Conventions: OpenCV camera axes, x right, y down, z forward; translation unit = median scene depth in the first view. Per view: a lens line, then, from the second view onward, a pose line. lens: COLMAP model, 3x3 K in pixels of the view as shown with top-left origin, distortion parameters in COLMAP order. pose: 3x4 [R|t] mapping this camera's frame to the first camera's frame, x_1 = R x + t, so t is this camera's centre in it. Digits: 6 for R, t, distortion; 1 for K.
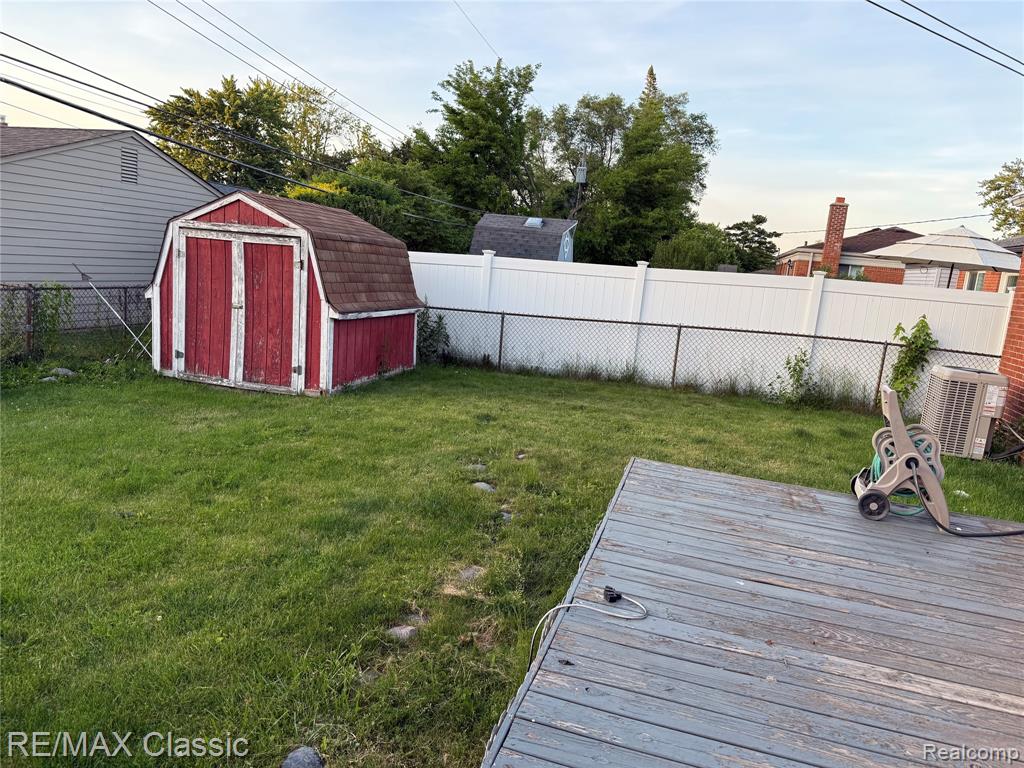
lens RADIAL K [[718.1, 0, 515.5], [0, 718.1, 386.5], [0, 0, 1]] dist [0.135852, -0.220413]
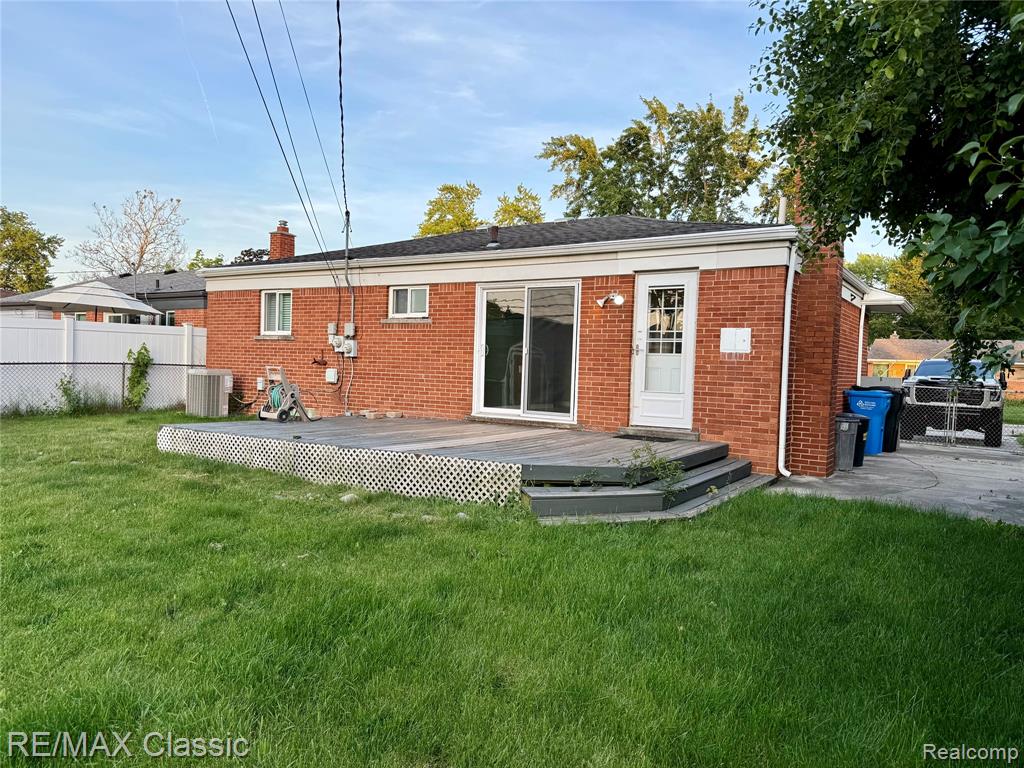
lens RADIAL K [[718.1, 0, 515.5], [0, 718.1, 386.5], [0, 0, 1]] dist [0.135852, -0.220413]
pose [[0.288252, -0.111741, 0.951012, -0.674015], [0.160335, 0.984779, 0.067111, 0.014454], [-0.944036, 0.133136, 0.301780, -0.184487]]
